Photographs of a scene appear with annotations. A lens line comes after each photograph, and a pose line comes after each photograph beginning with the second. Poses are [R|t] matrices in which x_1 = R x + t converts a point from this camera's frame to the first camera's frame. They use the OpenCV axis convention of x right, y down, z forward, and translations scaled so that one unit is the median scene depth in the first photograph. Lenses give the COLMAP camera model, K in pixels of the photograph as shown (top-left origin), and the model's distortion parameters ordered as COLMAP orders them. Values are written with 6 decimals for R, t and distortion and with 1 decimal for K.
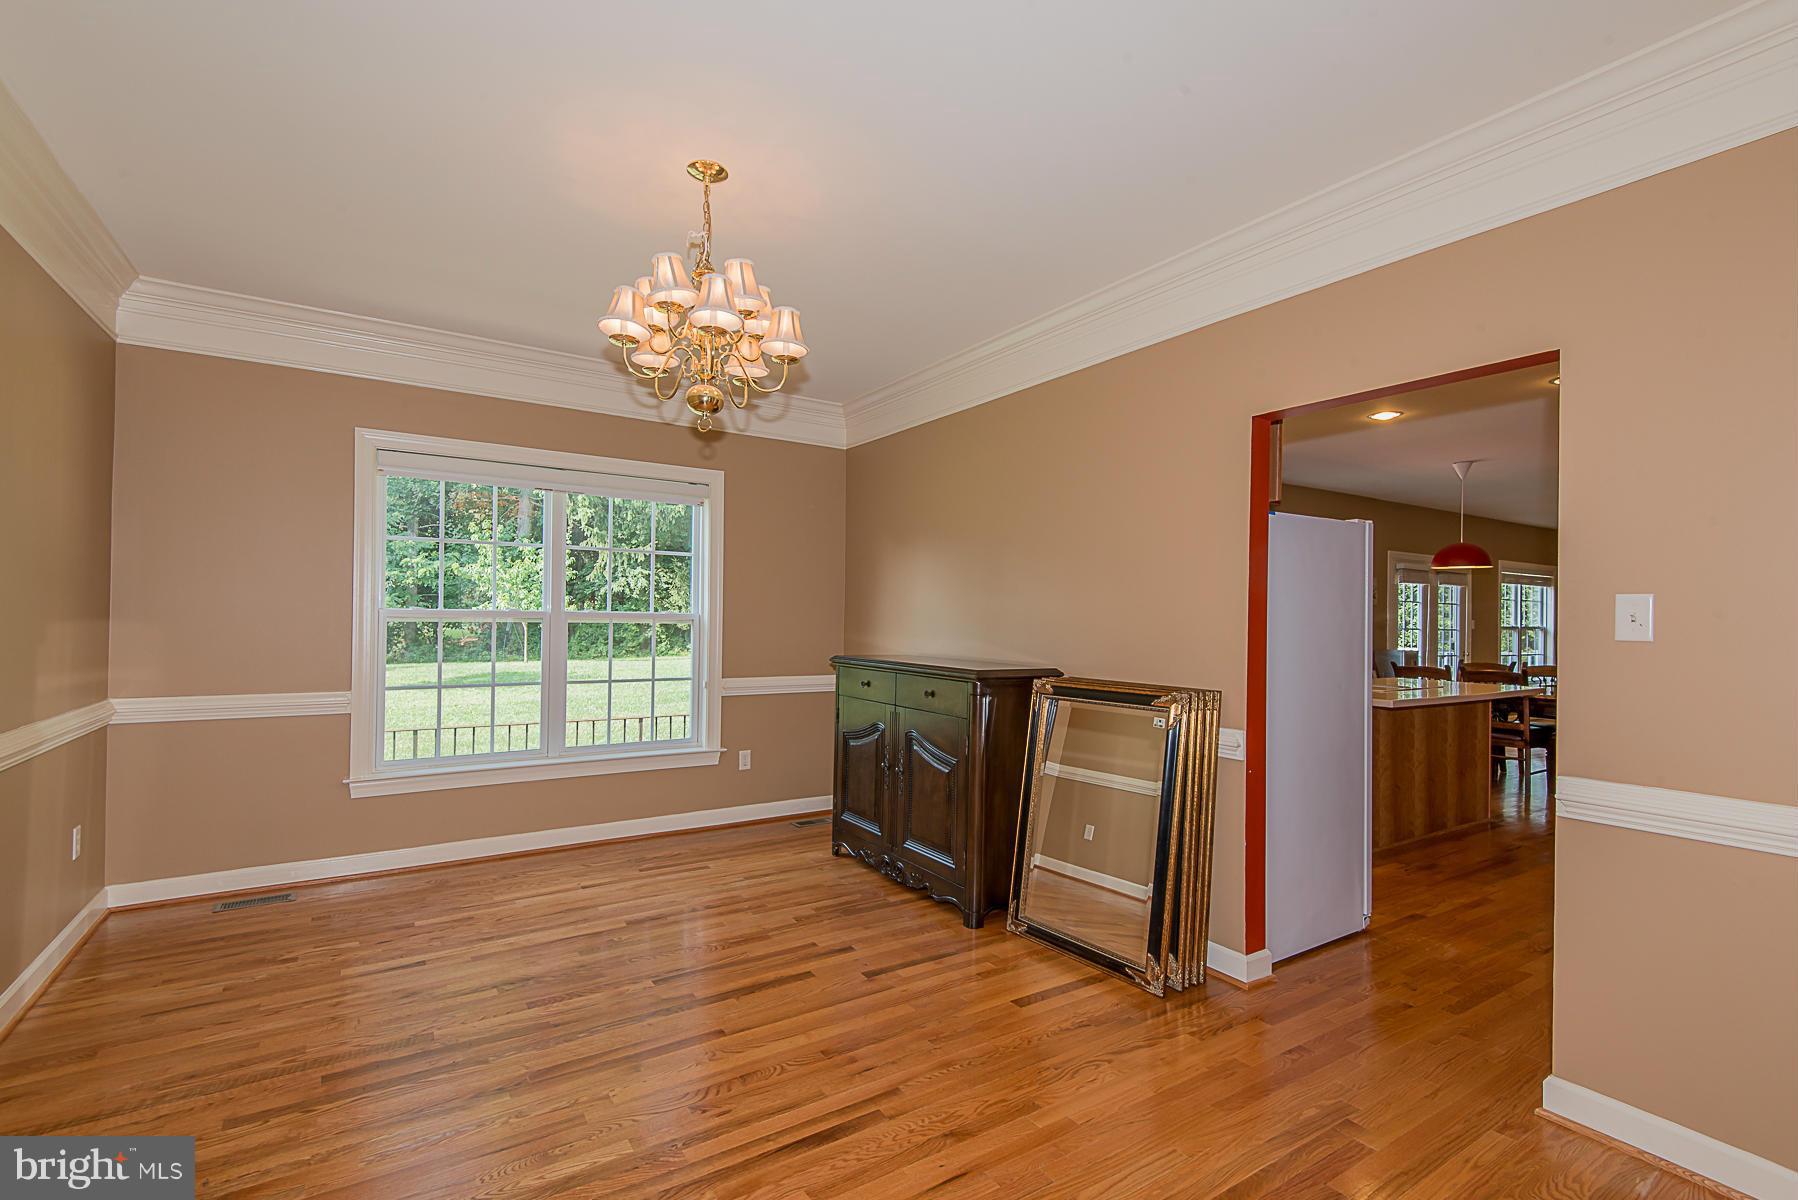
lens RADIAL K [[817.7, 0, 888.2], [0, 817.7, 613.0], [0, 0, 1]] dist [0.030191, -0.010910]
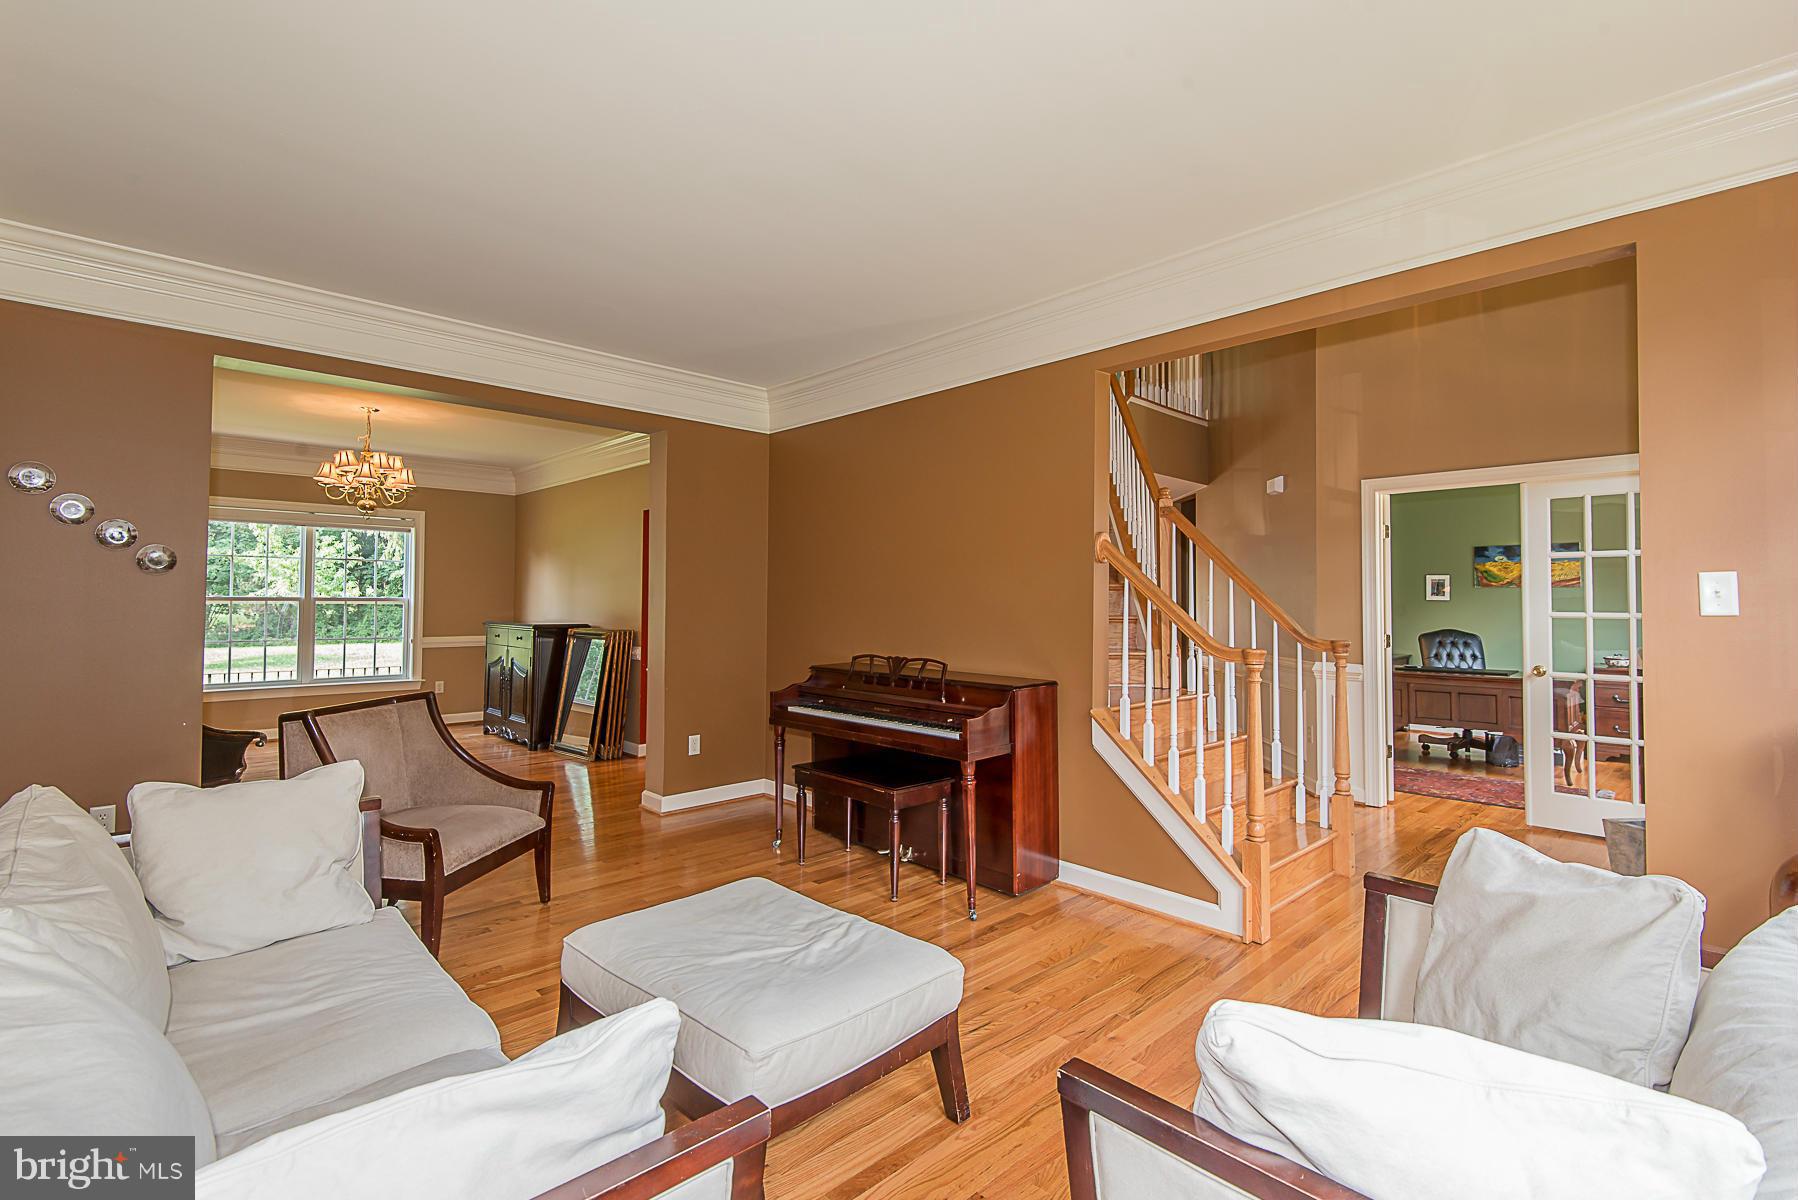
lens RADIAL K [[817.7, 0, 879.1], [0, 817.7, 569.1], [0, 0, 1]] dist [0.030191, -0.010910]
pose [[0.983413, -0.002839, 0.181356, 0.401698], [0.008303, 0.999534, -0.029375, -0.000427], [-0.181189, 0.030394, 0.982979, -0.803695]]
